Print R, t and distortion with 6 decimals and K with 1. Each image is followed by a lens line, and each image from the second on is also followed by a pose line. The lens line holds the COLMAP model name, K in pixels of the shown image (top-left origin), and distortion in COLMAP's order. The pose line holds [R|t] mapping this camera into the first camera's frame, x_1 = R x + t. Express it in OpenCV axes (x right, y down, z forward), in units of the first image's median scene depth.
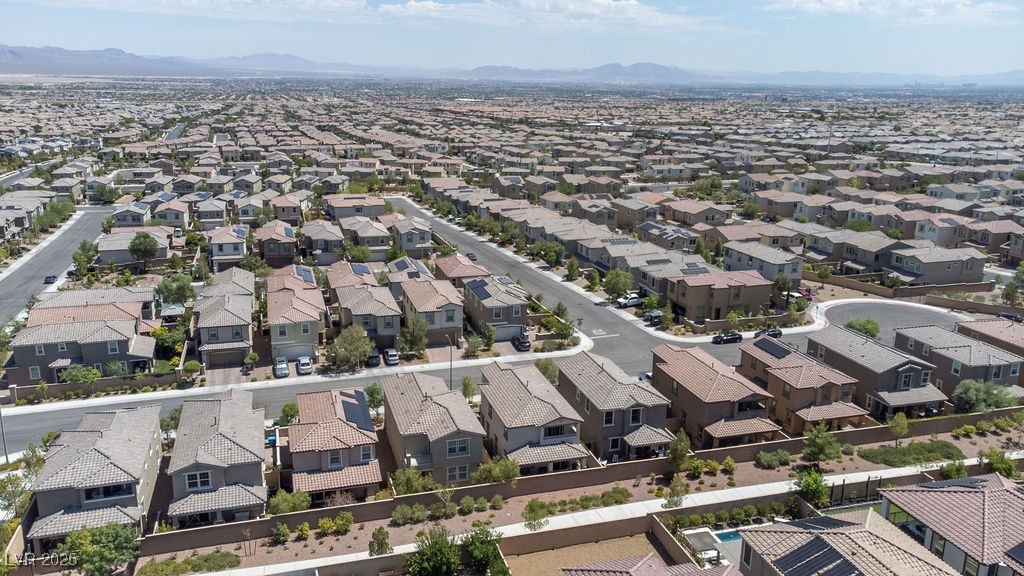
lens RADIAL K [[796.1, 0, 515.0], [0, 796.1, 268.8], [0, 0, 1]] dist [0.050676, -0.005908]
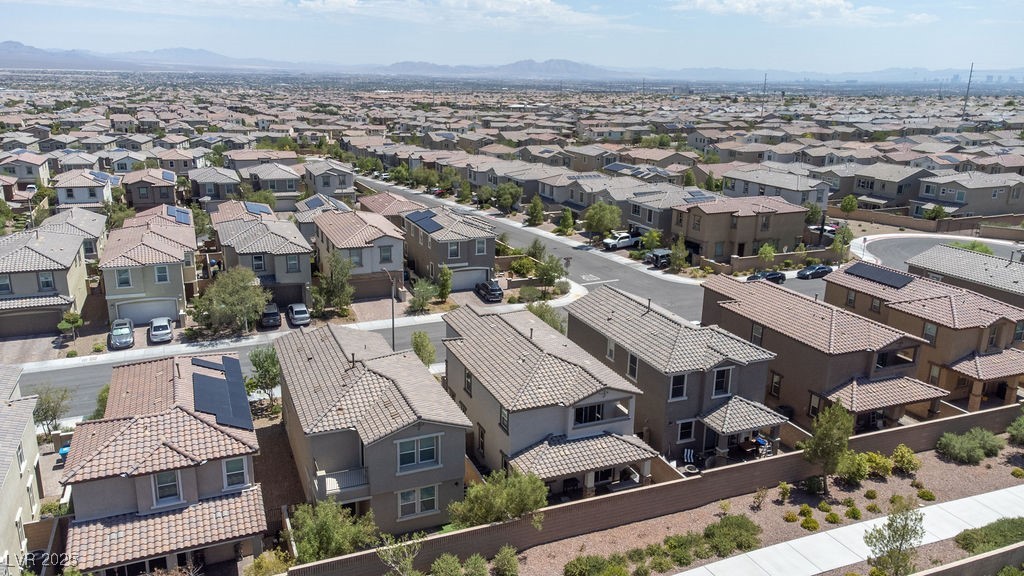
lens RADIAL K [[764.9, 0, 512.0], [0, 764.9, 288.0], [0, 0, 1]] dist [0.026518, 0.039522]
pose [[0.994996, -0.028022, 0.095909, -0.036538], [0.024520, 0.998996, 0.037499, 0.065236], [-0.096864, -0.034959, 0.994684, 0.328972]]
